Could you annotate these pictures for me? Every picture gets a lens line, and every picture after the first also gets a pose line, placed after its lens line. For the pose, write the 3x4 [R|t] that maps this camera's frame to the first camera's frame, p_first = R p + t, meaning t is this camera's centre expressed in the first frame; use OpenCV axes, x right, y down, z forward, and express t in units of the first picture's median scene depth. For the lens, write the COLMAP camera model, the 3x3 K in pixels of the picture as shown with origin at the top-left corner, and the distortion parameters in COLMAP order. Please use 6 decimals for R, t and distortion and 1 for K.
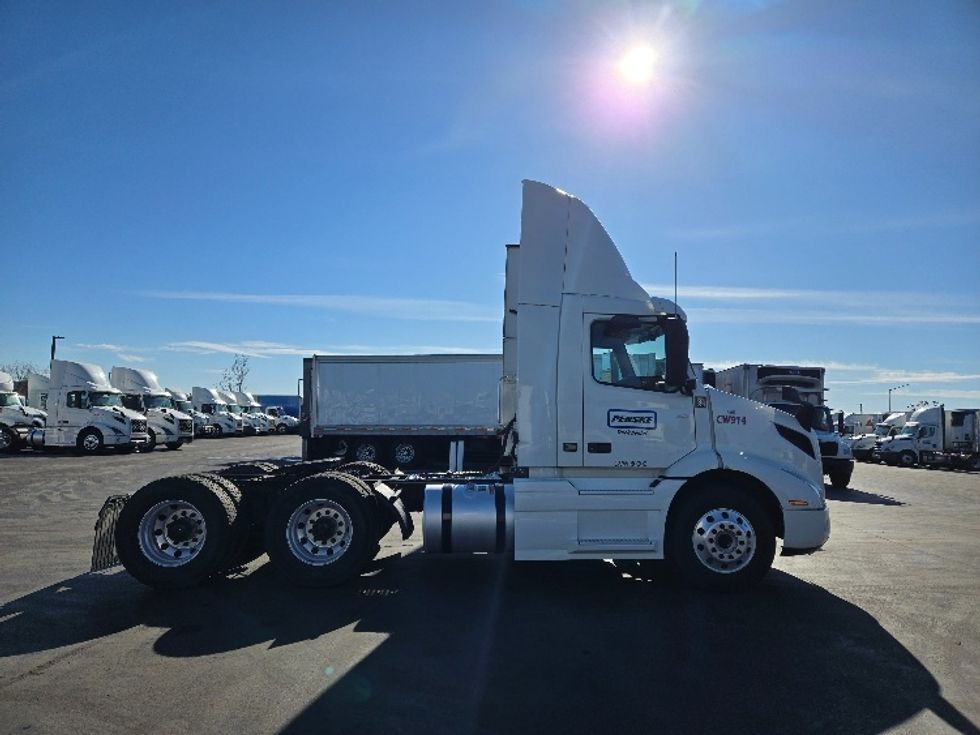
lens RADIAL K [[661.5, 0, 492.2], [0, 661.5, 379.6], [0, 0, 1]] dist [0.084108, -0.063882]
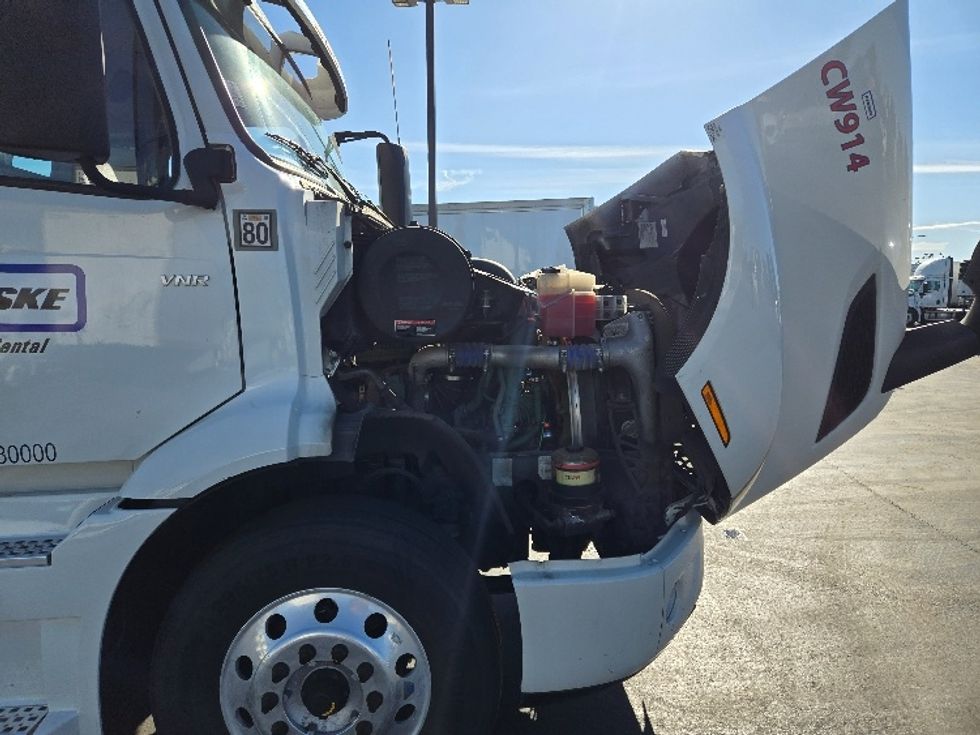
lens RADIAL K [[661.5, 0, 492.2], [0, 661.5, 379.6], [0, 0, 1]] dist [0.084108, -0.063882]
pose [[0.999309, -0.037095, -0.002229, 0.419936], [0.036844, 0.981121, 0.189854, 0.046703], [-0.004856, -0.189805, 0.981810, 0.714245]]
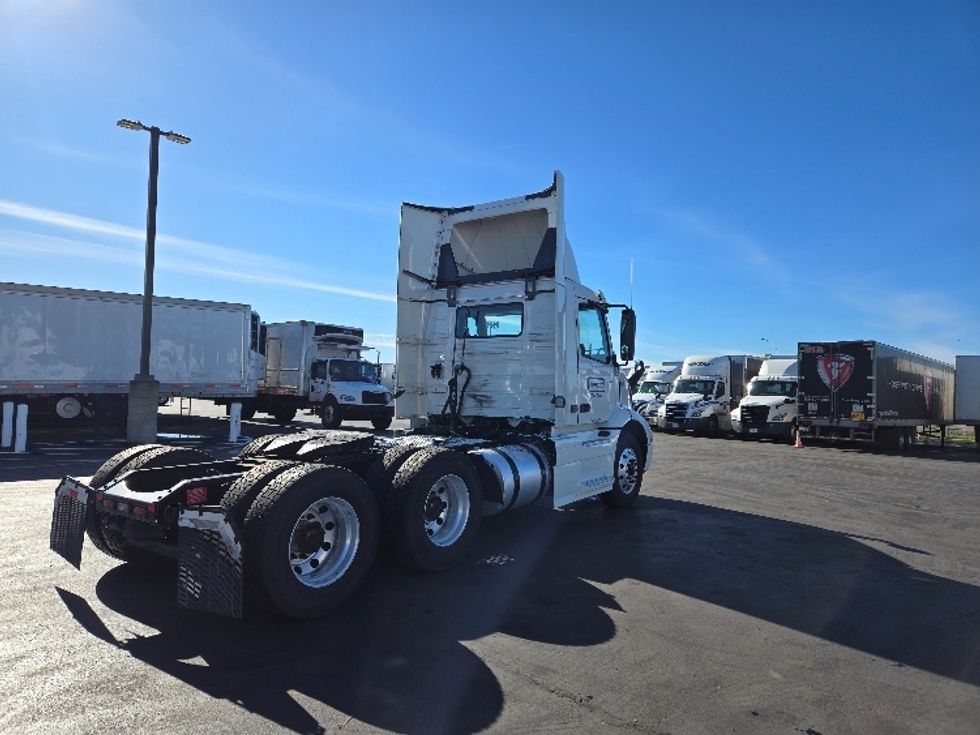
lens RADIAL K [[661.5, 0, 492.2], [0, 661.5, 379.6], [0, 0, 1]] dist [0.084108, -0.063882]
pose [[0.609340, -0.004119, 0.792899, -0.903318], [-0.058051, 0.997071, 0.049792, -0.000473], [-0.790781, -0.076368, 0.607316, 0.393167]]
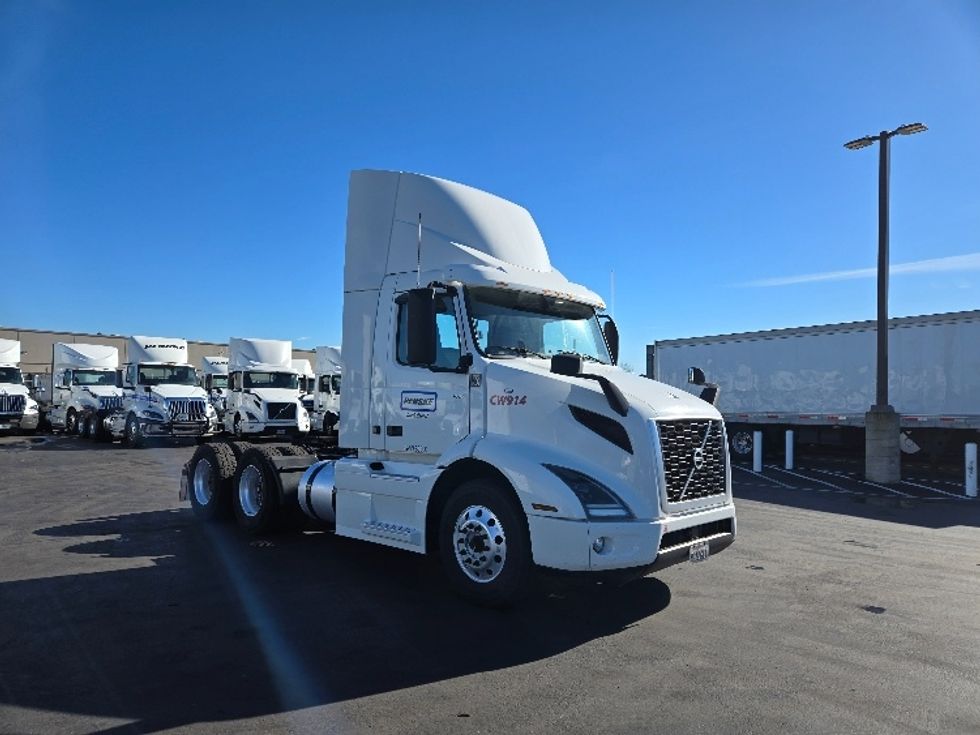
lens RADIAL K [[661.5, 0, 492.2], [0, 661.5, 379.6], [0, 0, 1]] dist [0.084108, -0.063882]
pose [[0.685713, -0.031203, -0.727203, 0.957209], [0.044711, 0.999000, -0.000705, 0.034756], [0.726498, -0.032031, 0.686422, 0.436799]]
